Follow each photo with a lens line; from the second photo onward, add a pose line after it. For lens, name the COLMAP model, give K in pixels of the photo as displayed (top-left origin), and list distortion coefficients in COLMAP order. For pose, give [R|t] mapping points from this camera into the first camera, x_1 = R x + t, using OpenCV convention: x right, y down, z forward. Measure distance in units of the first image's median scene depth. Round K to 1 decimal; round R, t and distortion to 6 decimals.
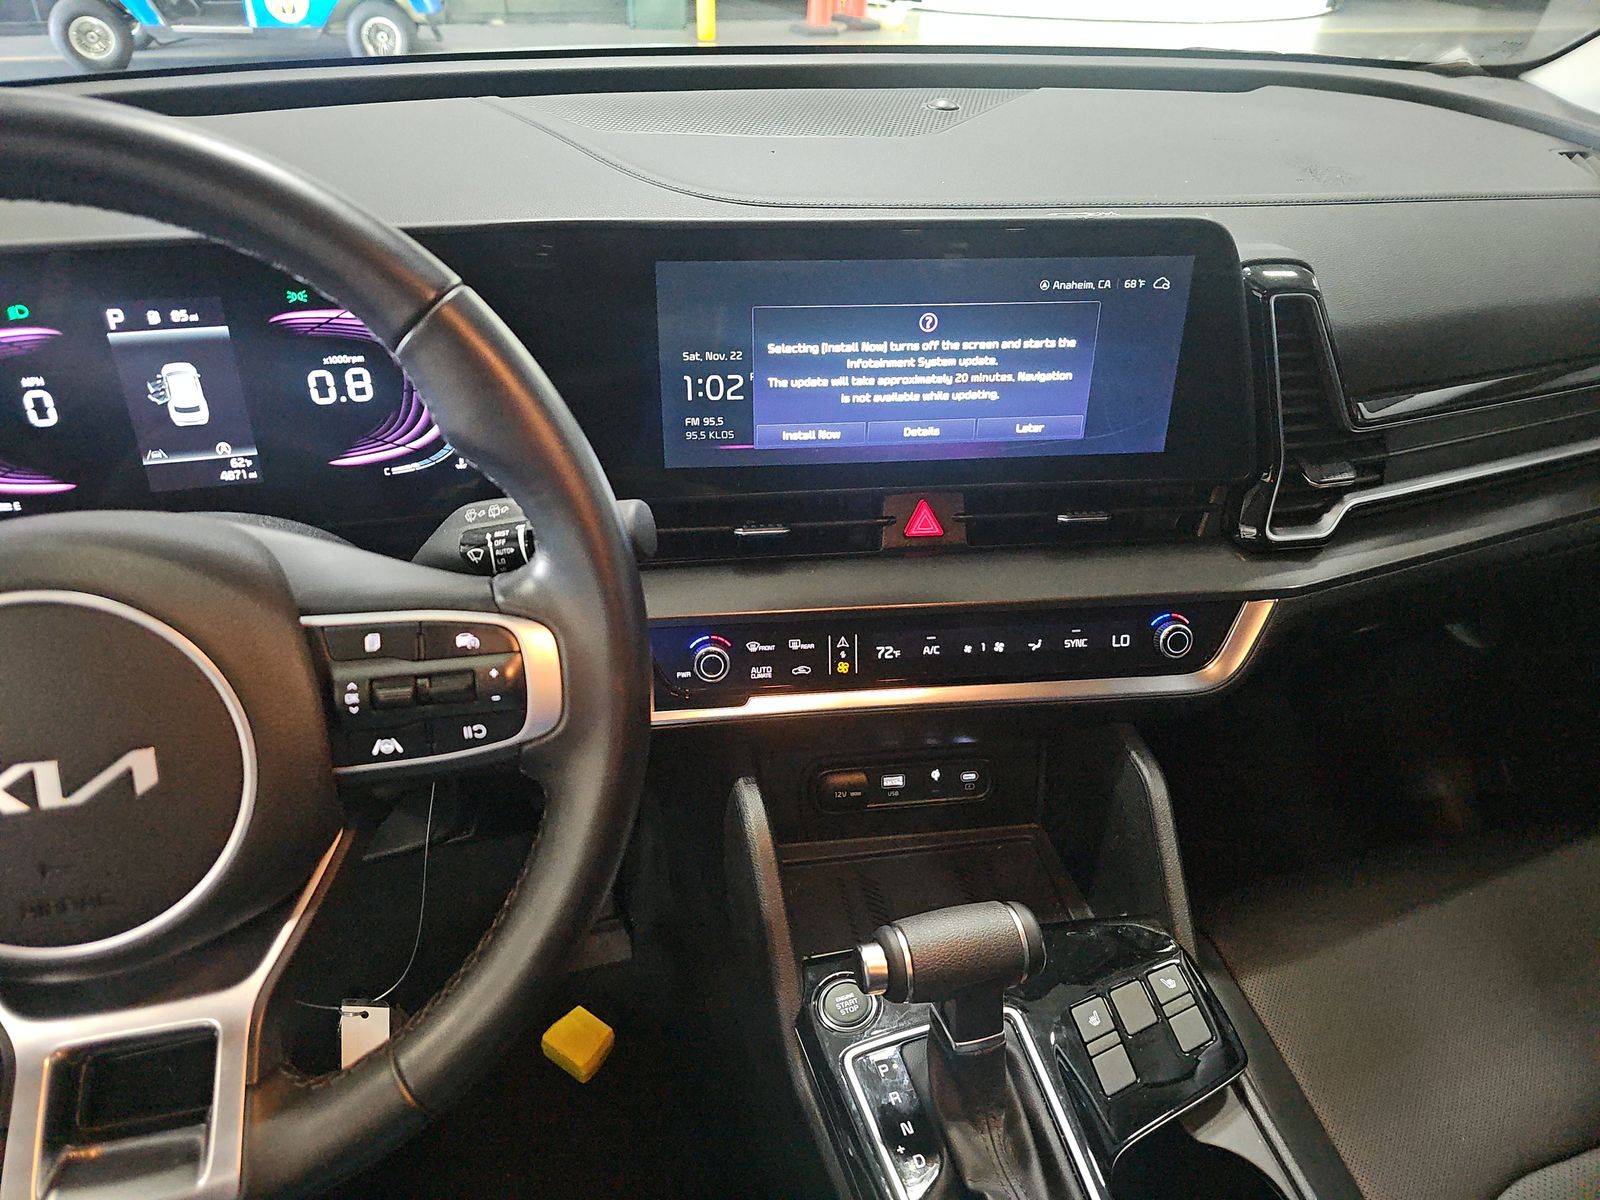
lens RADIAL K [[1048.8, 0, 800.8], [0, 1048.8, 640.8], [0, 0, 1]] dist [0.080873, -0.068753]
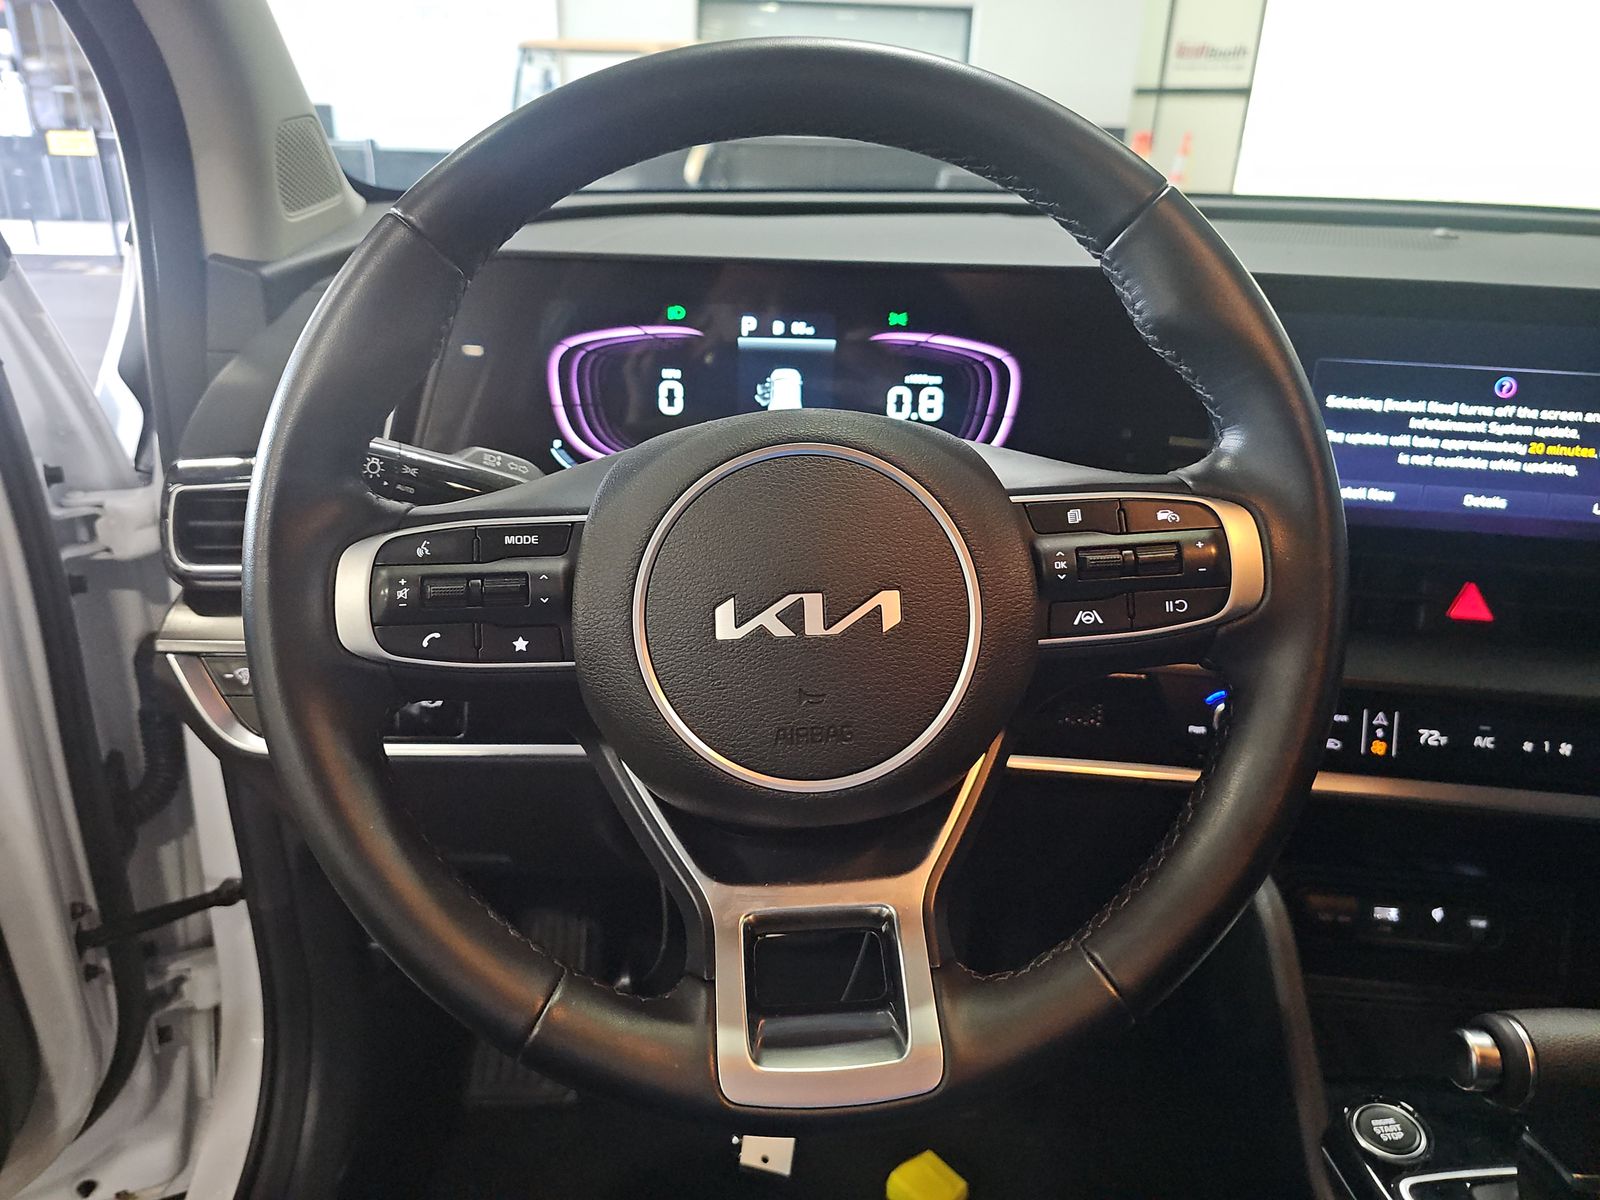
lens RADIAL K [[1086.1, 0, 798.0], [0, 1086.1, 634.7], [0, 0, 1]] dist [0.032764, -0.043634]
pose [[0.972682, 0.095481, -0.211596, -0.283844], [-0.139690, 0.968742, -0.205001, 0.215577], [0.185408, 0.228958, 0.955616, -0.005584]]
